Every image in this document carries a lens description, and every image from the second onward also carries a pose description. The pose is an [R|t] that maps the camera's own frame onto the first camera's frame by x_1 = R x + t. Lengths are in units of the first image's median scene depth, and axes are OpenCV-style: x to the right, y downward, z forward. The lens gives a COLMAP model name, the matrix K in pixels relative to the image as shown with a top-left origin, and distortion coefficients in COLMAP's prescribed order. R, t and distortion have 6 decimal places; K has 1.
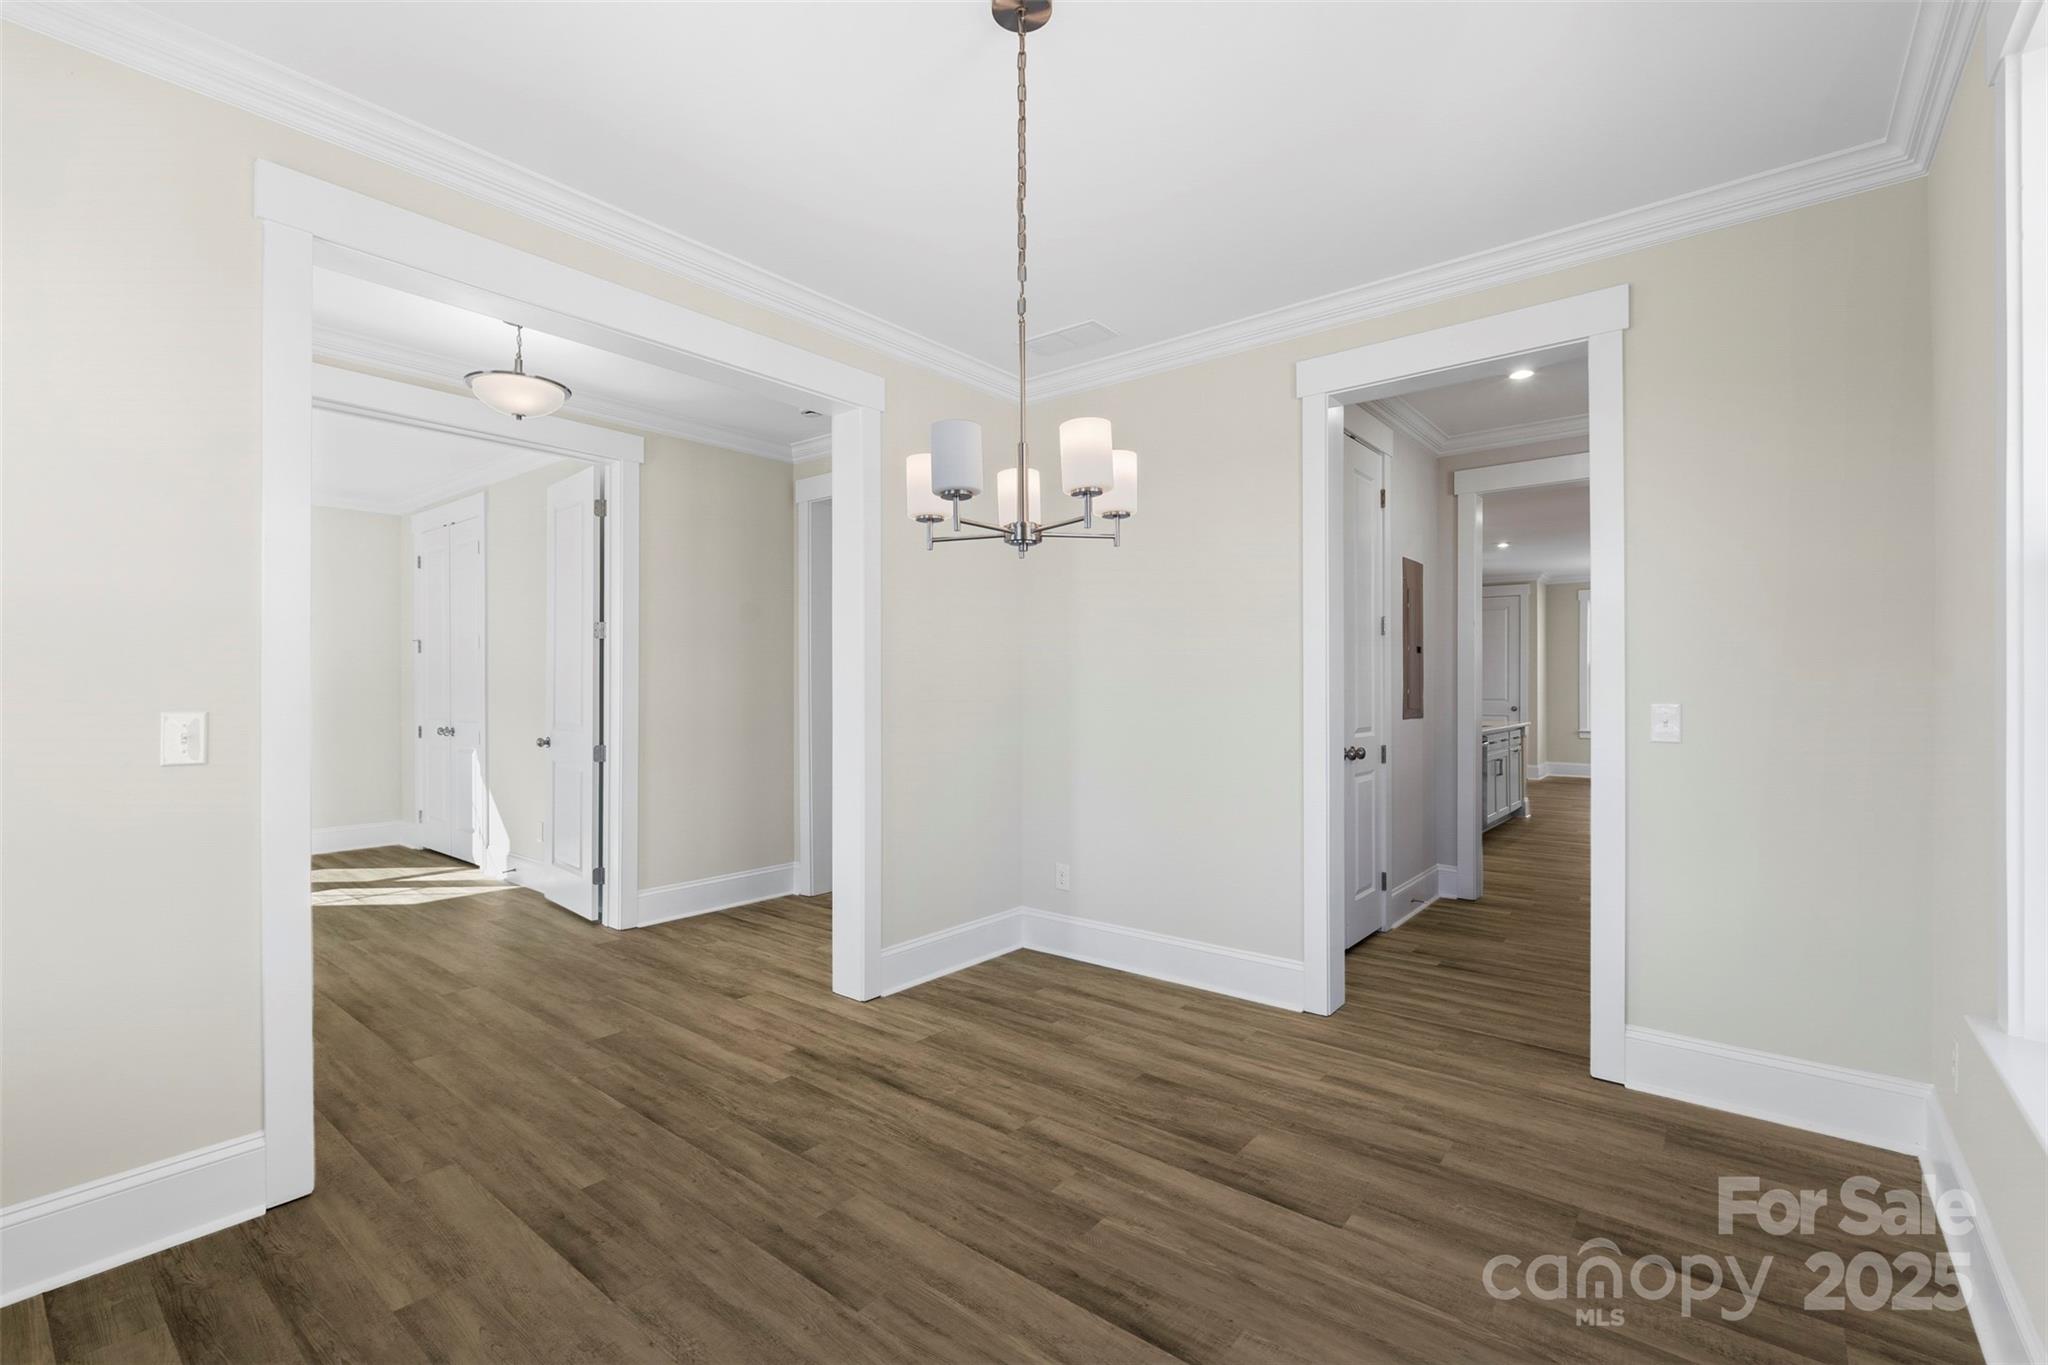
lens RADIAL K [[909.8, 0, 1022.5], [0, 909.8, 683.9], [0, 0, 1]] dist [0.002454, 0.000200]
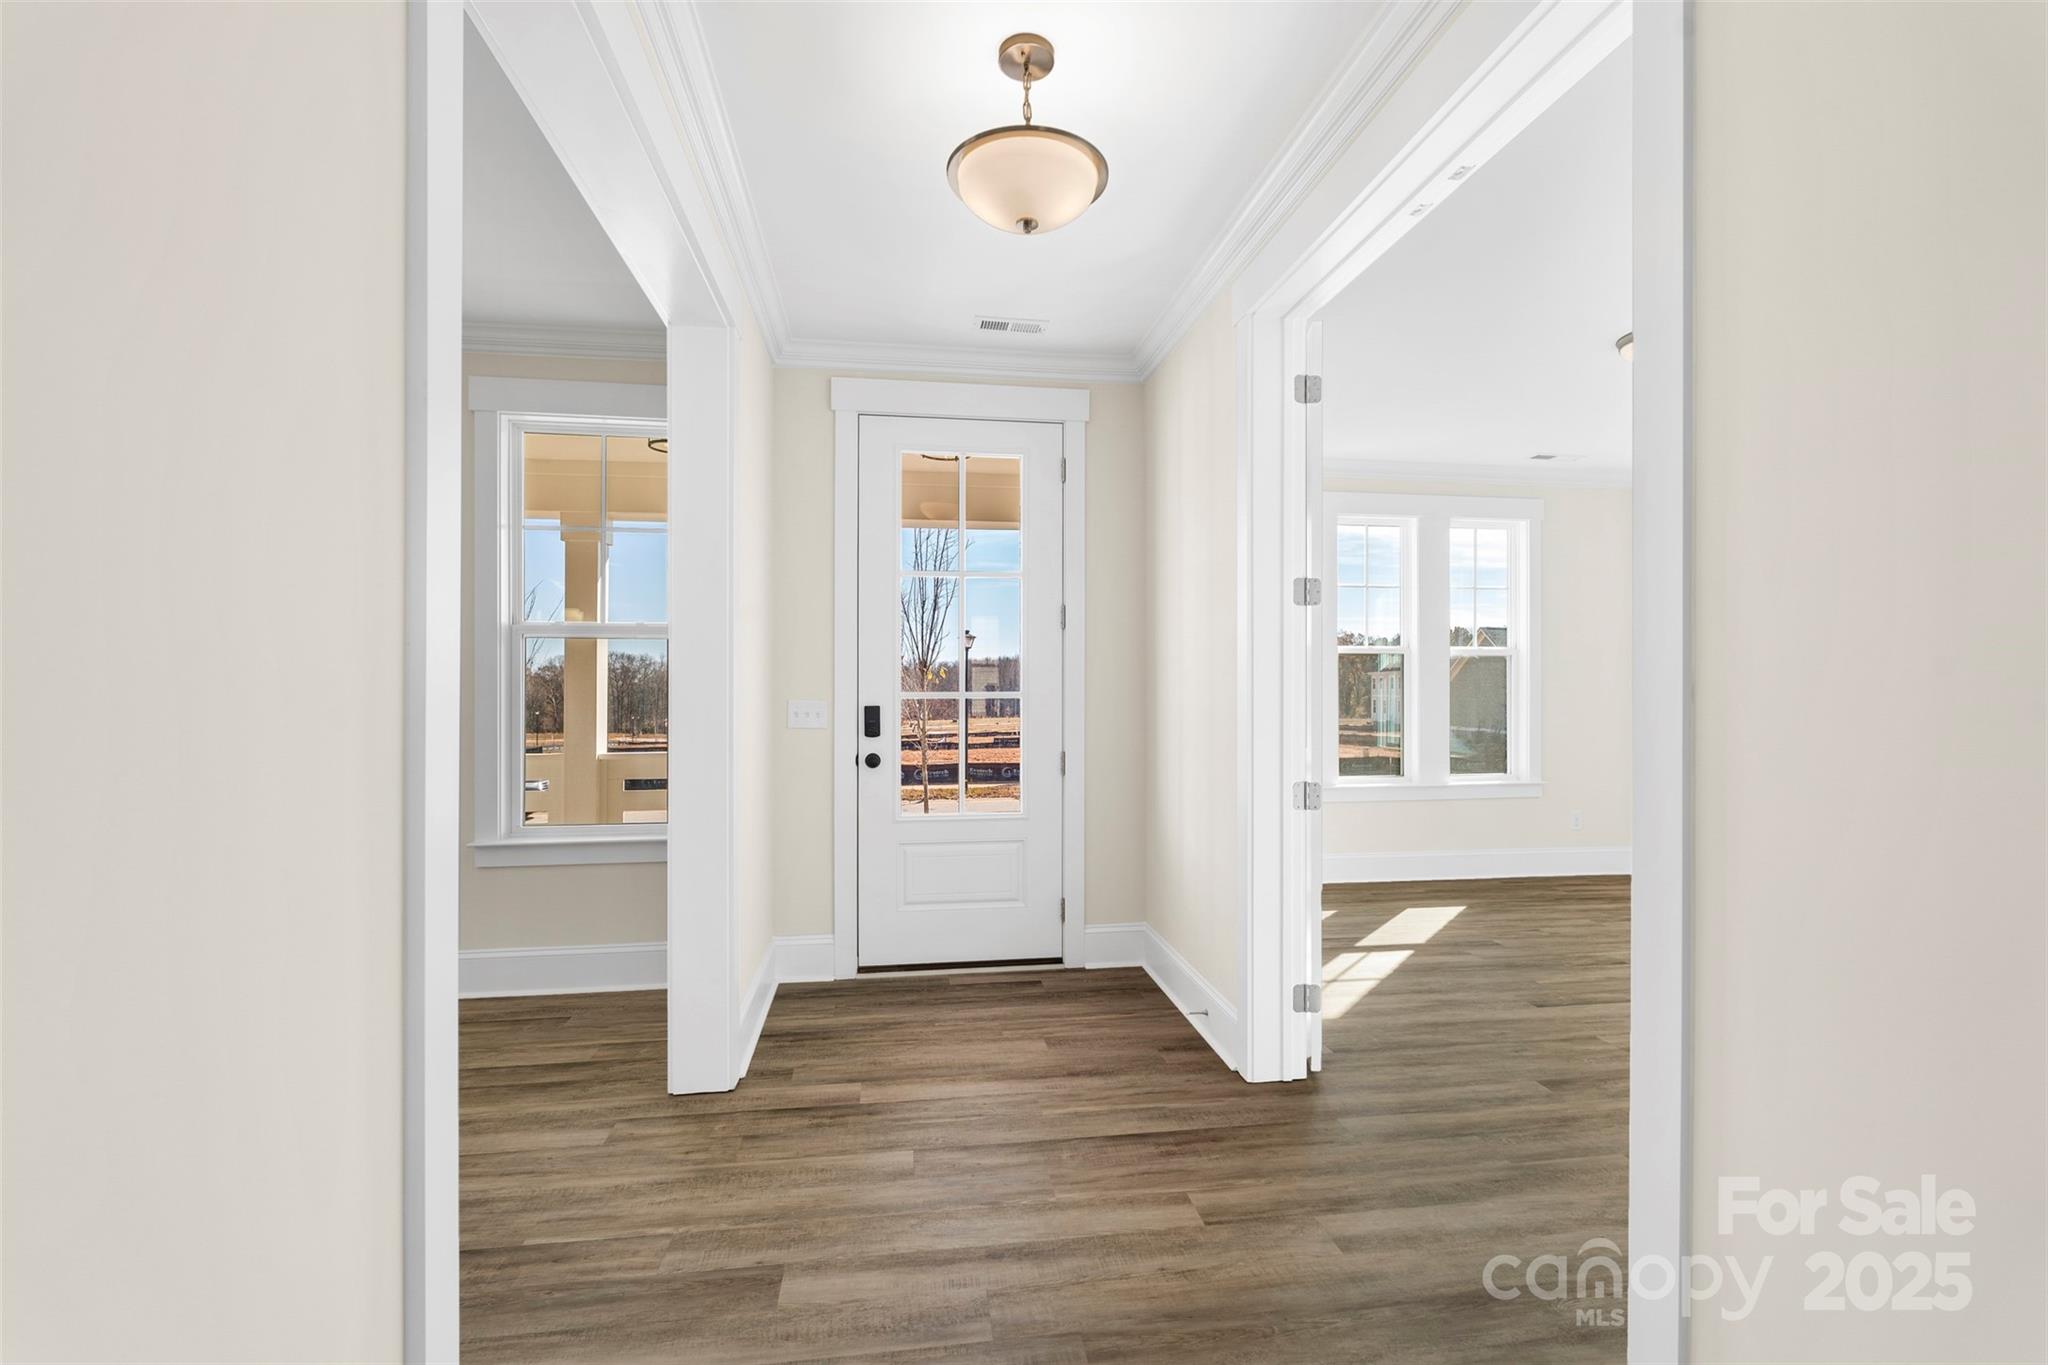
lens RADIAL K [[909.8, 0, 1024.7], [0, 909.8, 685.5], [0, 0, 1]] dist [0.002454, 0.000200]
pose [[-0.675188, -0.000678, -0.737645, -0.160691], [0.001767, 0.999995, -0.002537, 0.008271], [0.737643, -0.003016, -0.675184, 1.787421]]
